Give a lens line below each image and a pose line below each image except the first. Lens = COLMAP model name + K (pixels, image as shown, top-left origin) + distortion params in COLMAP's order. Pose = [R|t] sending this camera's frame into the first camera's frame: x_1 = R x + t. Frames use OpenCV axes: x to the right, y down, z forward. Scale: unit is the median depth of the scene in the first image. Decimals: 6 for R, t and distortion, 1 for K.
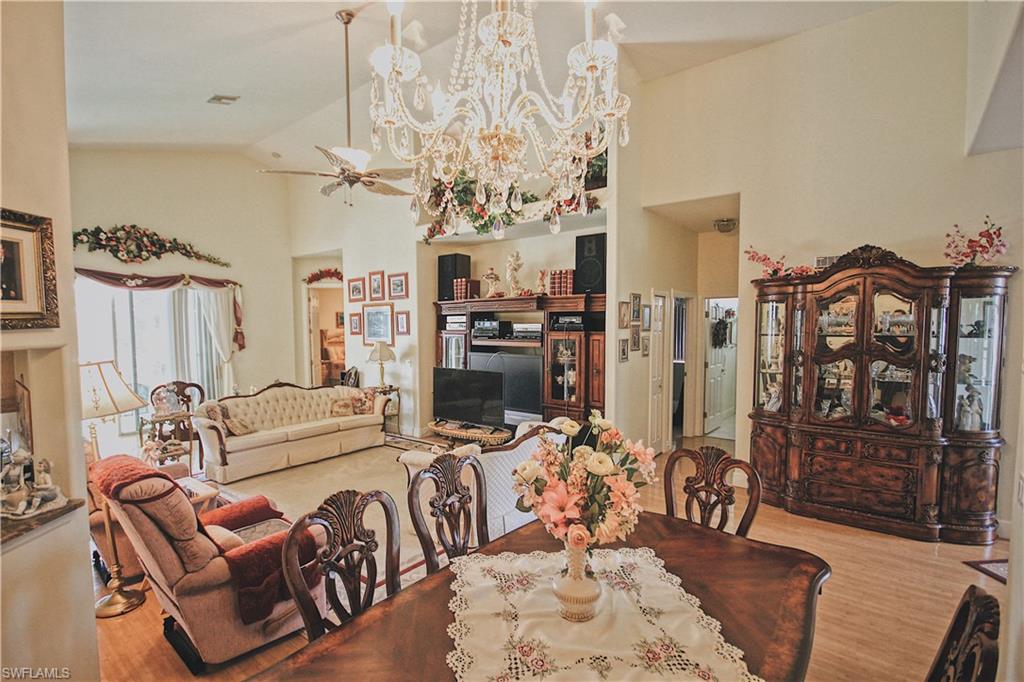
lens RADIAL K [[472.6, 0, 505.5], [0, 472.6, 352.9], [0, 0, 1]] dist [0.010162, -0.009228]
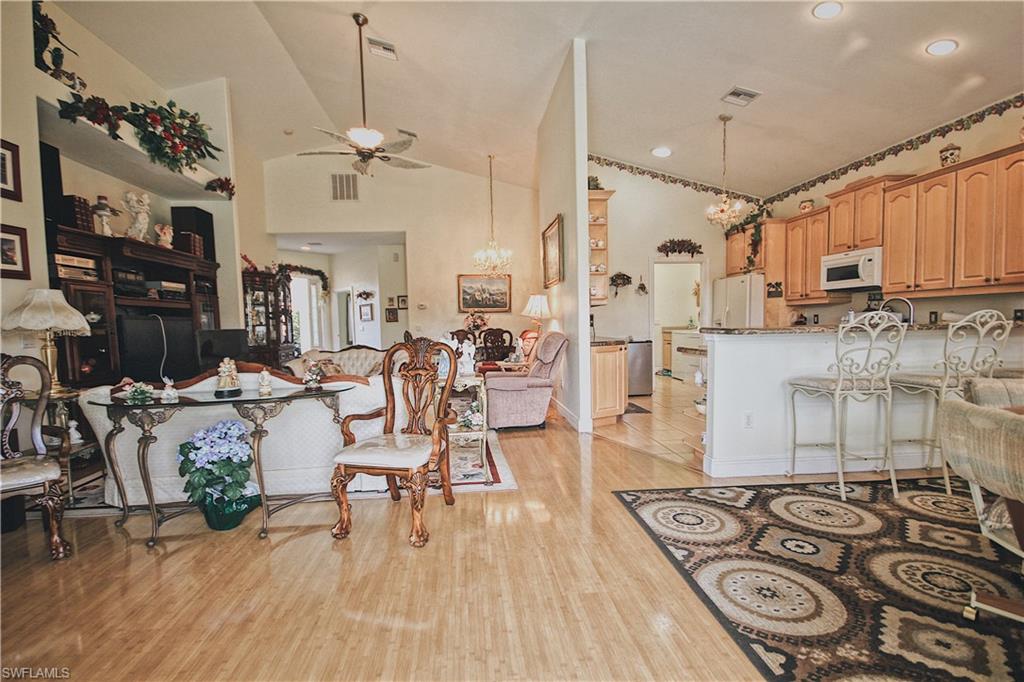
lens RADIAL K [[472.6, 0, 503.7], [0, 472.6, 352.7], [0, 0, 1]] dist [0.010162, -0.009228]
pose [[-0.694833, -0.023390, 0.718790, -1.128310], [0.070118, 0.992506, 0.100078, 0.026888], [-0.715744, 0.119938, -0.687986, 1.275588]]
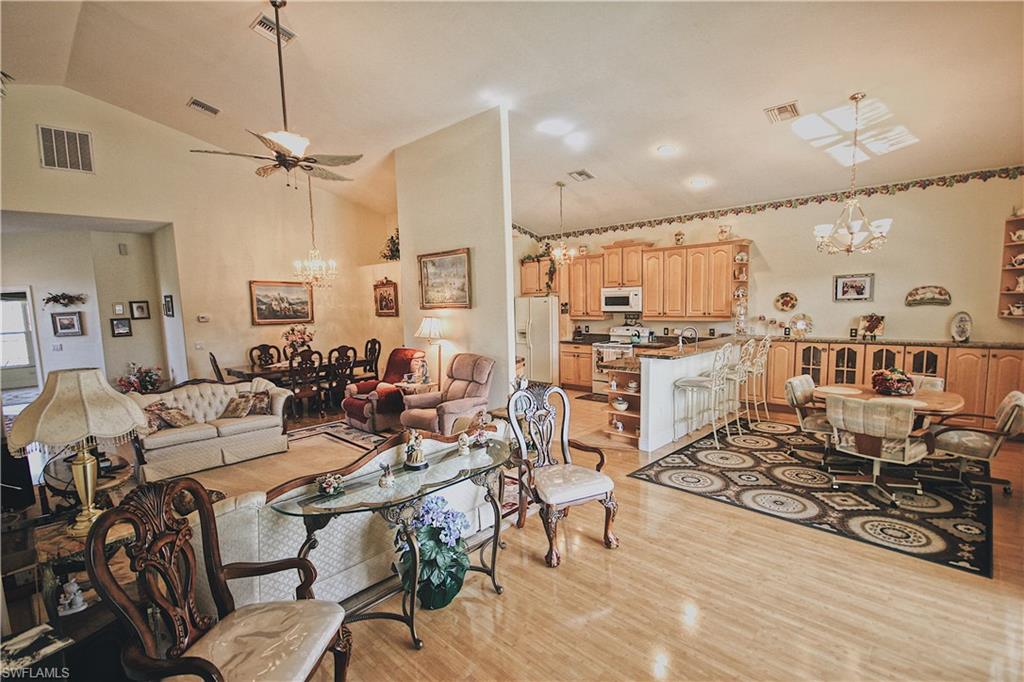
lens RADIAL K [[472.6, 0, 507.8], [0, 472.6, 352.3], [0, 0, 1]] dist [0.010162, -0.009228]
pose [[-0.995610, 0.020716, 0.091274, -0.694099], [0.035666, 0.985589, 0.165355, -0.089730], [-0.086533, 0.167885, -0.982001, 1.585674]]
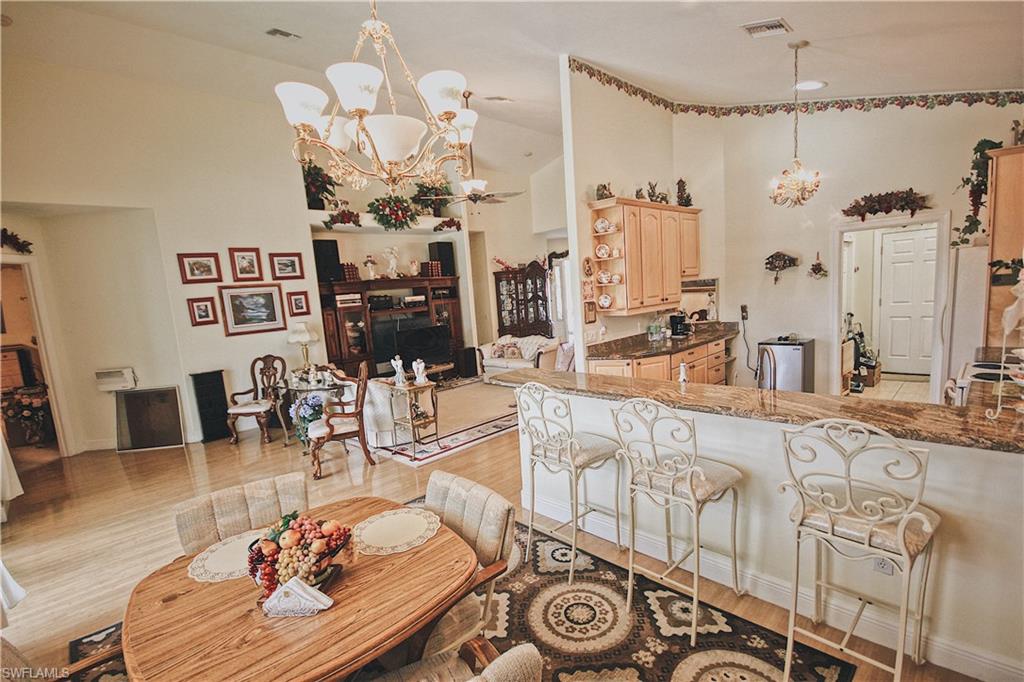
lens RADIAL K [[472.6, 0, 500.2], [0, 472.6, 348.0], [0, 0, 1]] dist [0.010162, -0.009228]
pose [[0.117786, -0.124802, 0.985165, -1.510427], [0.135409, 0.984823, 0.108570, -0.028530], [-0.983764, 0.120612, 0.132898, 0.596933]]
